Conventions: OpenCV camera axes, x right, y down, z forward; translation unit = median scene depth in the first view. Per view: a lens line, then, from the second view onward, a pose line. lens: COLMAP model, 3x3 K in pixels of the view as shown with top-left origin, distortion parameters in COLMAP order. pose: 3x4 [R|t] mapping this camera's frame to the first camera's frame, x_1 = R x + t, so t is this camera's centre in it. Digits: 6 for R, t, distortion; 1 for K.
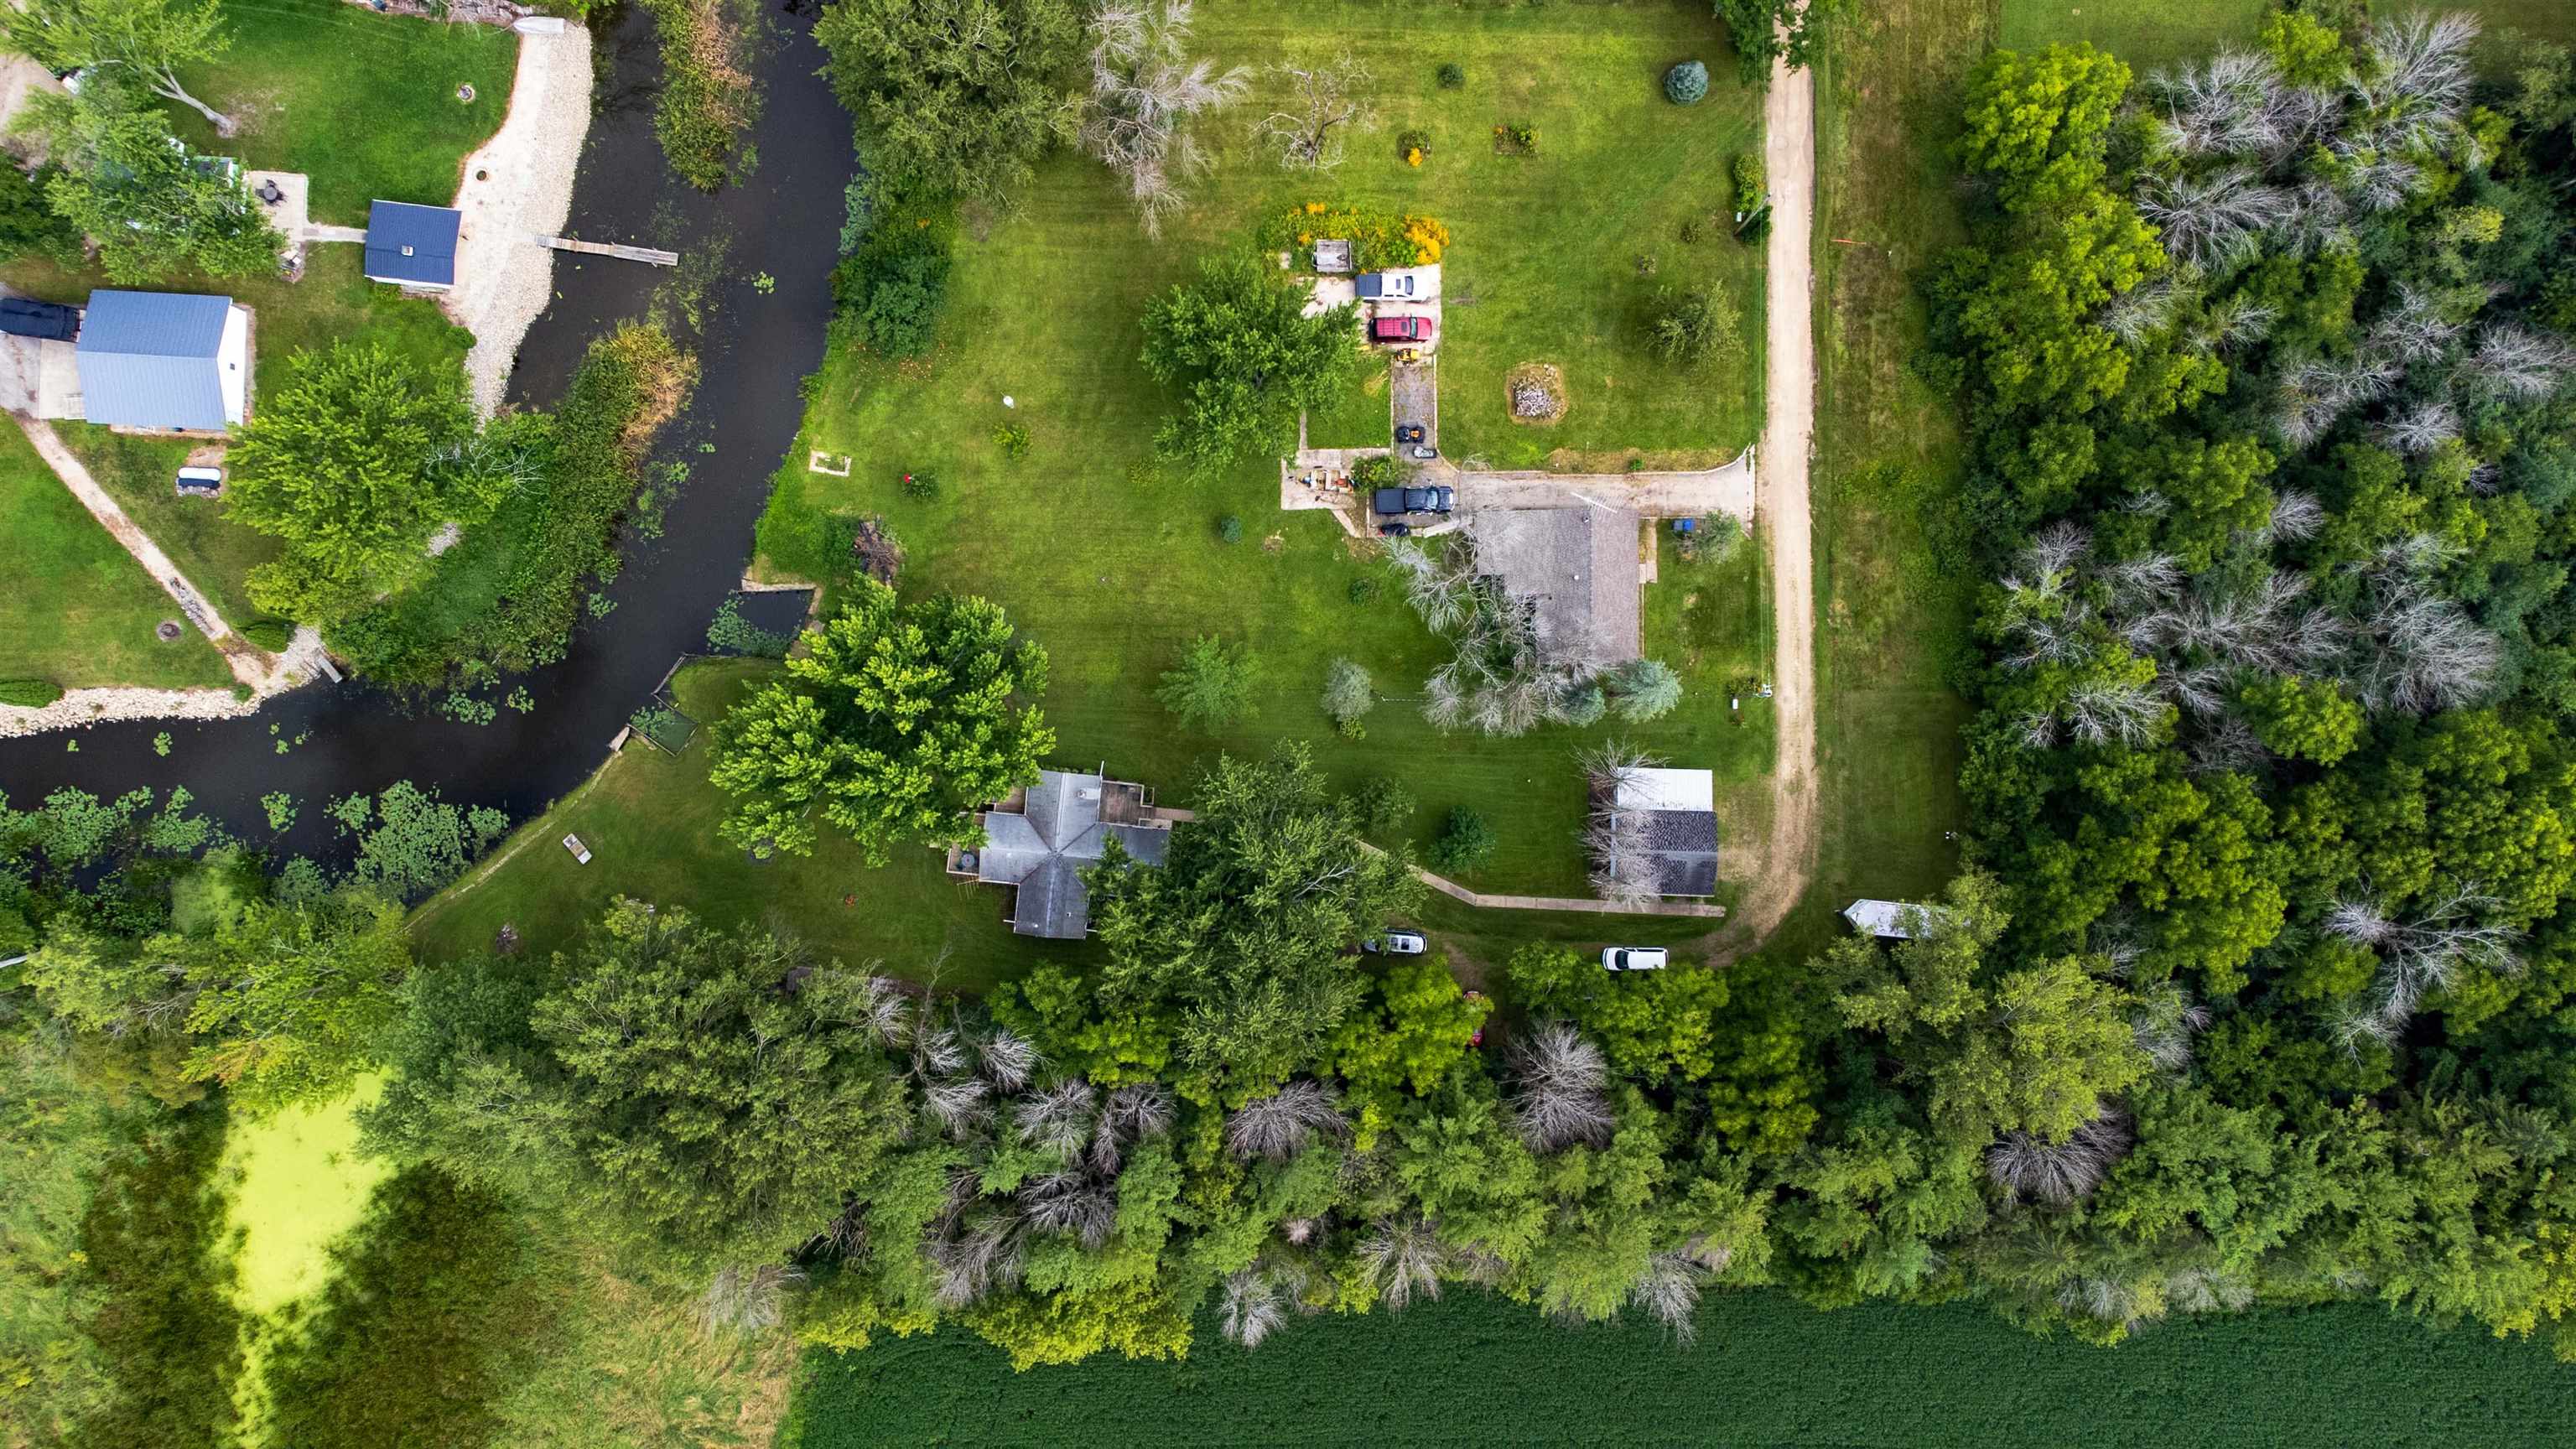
lens RADIAL K [[1922.7, 0, 1288.8], [0, 1922.7, 731.3], [0, 0, 1]] dist [0.029503, 0.049821]
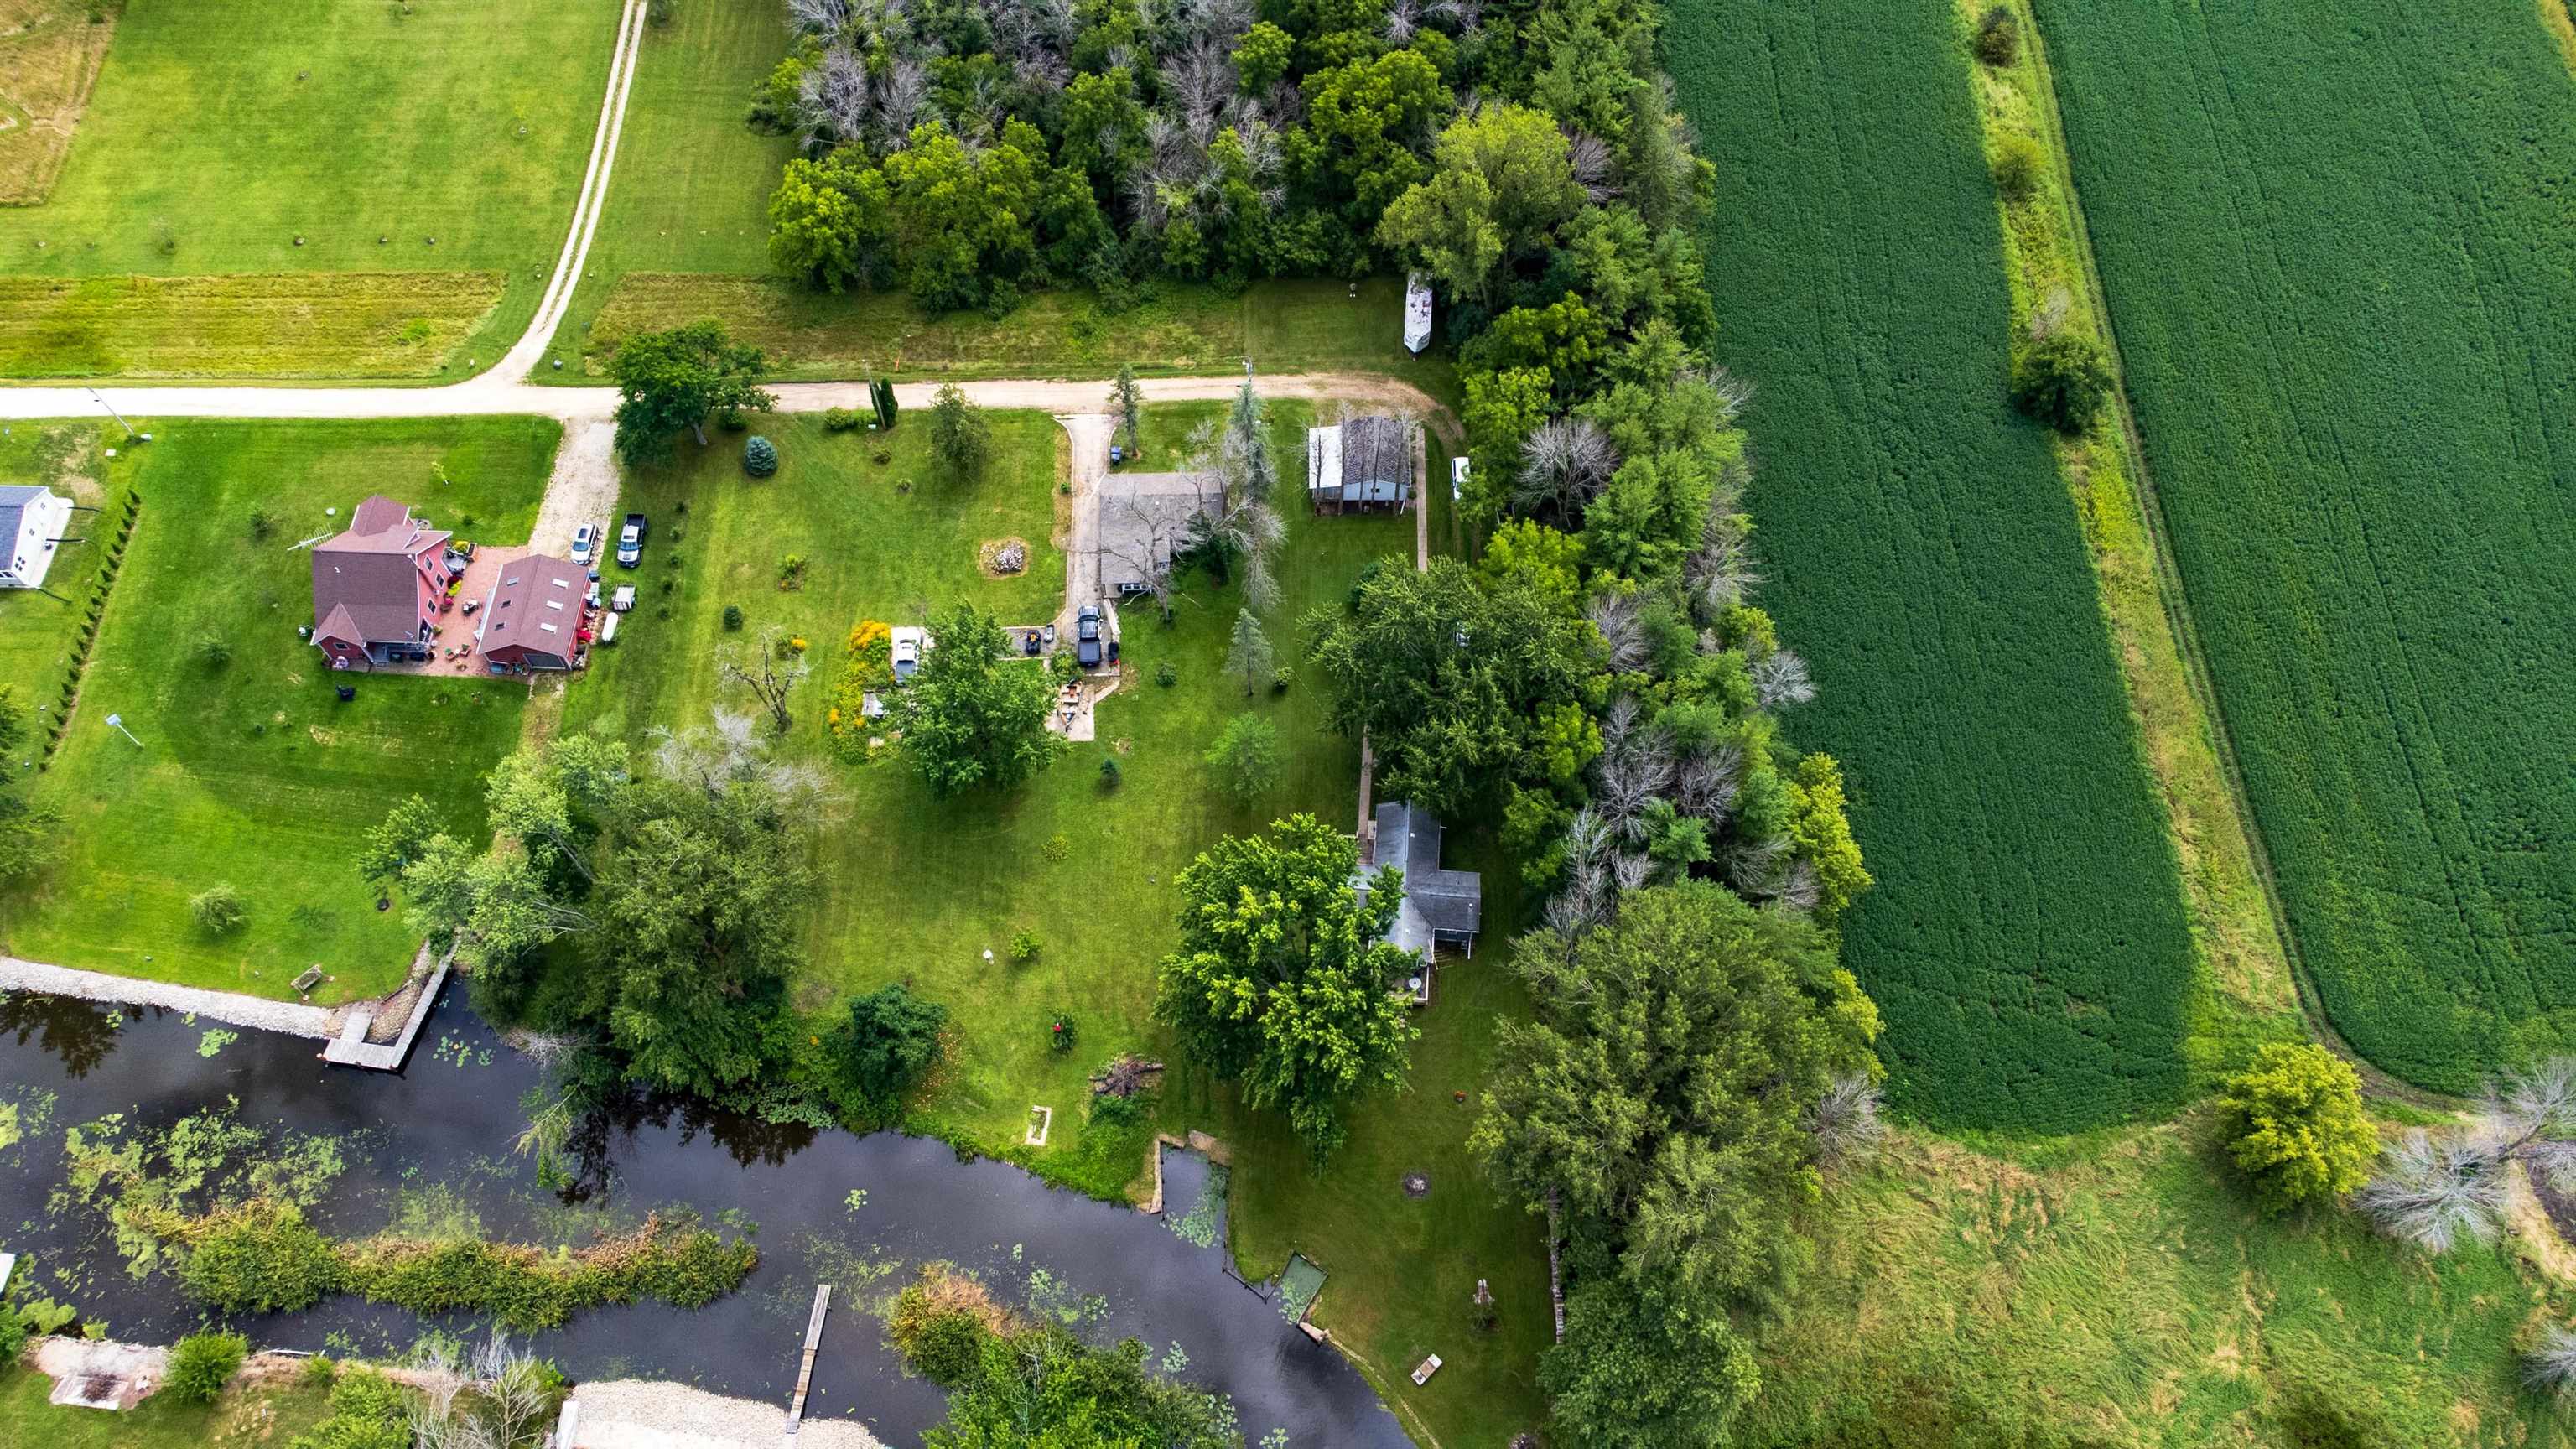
lens RADIAL K [[1922.7, 0, 1281.8], [0, 1922.7, 735.6], [0, 0, 1]] dist [0.029503, 0.049821]
pose [[-0.023430, -0.868409, 0.495294, -0.573601], [0.999692, -0.016286, 0.018736, -0.024922], [-0.008205, 0.495581, 0.868523, 0.001734]]
